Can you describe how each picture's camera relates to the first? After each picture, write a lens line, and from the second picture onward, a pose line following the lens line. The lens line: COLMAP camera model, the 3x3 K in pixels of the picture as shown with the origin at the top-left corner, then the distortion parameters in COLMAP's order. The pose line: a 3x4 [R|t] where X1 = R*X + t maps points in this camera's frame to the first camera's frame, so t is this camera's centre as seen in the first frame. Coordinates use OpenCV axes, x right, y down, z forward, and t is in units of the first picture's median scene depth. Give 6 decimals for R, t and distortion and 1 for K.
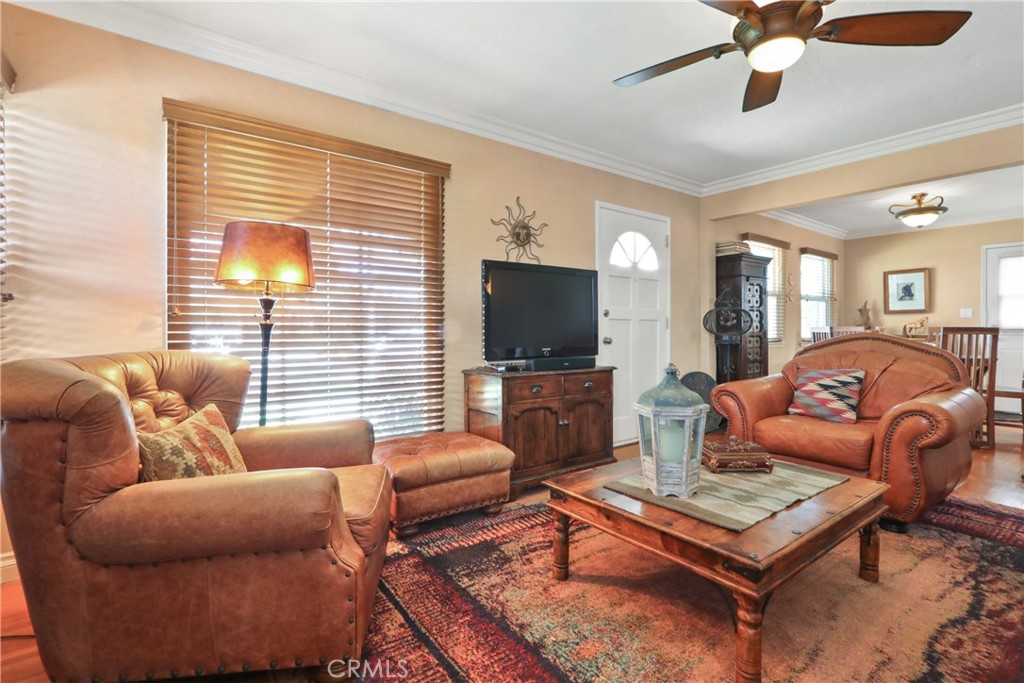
lens RADIAL K [[485.6, 0, 507.3], [0, 485.6, 333.9], [0, 0, 1]] dist [-0.000460, 0.000123]
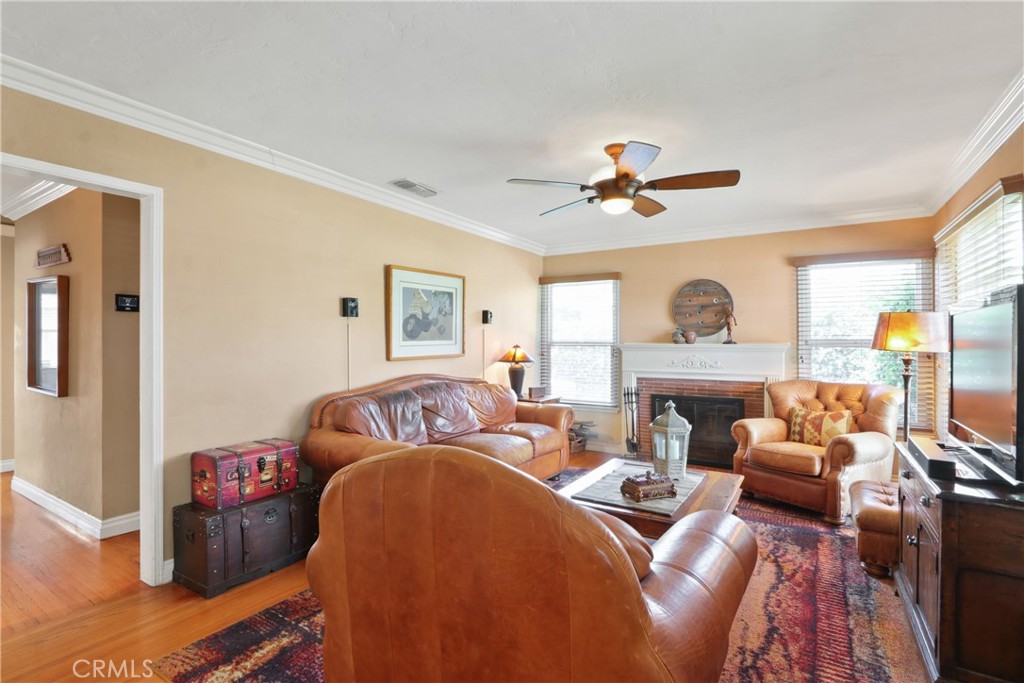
lens RADIAL K [[479.7, 0, 512.0], [0, 479.7, 341.5], [0, 0, 1]] dist [-0.001007, -0.000061]
pose [[-0.933187, -0.003162, -0.359377, 1.152190], [-0.007229, 0.999924, 0.009972, -0.123633], [0.359318, 0.011904, -0.933139, 1.876437]]
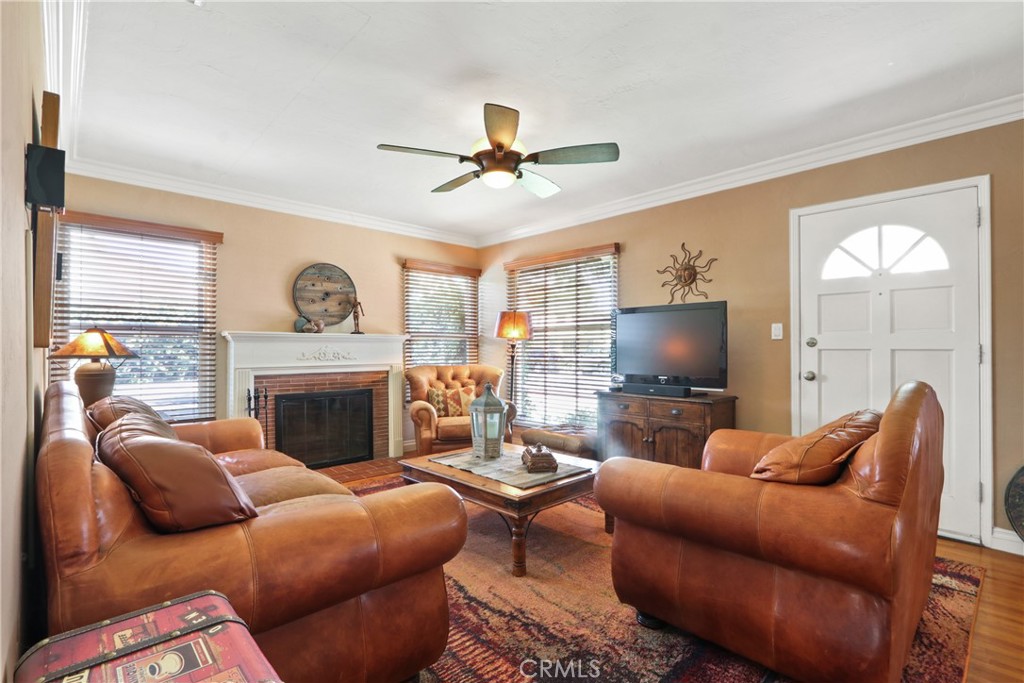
lens RADIAL K [[488.5, 0, 517.2], [0, 488.5, 345.4], [0, 0, 1]] dist [-0.001046, -0.000108]
pose [[0.110428, -0.005205, -0.993870, 1.665015], [-0.011235, 0.999916, -0.006485, -0.046351], [0.993821, 0.011882, 0.110360, 0.730409]]
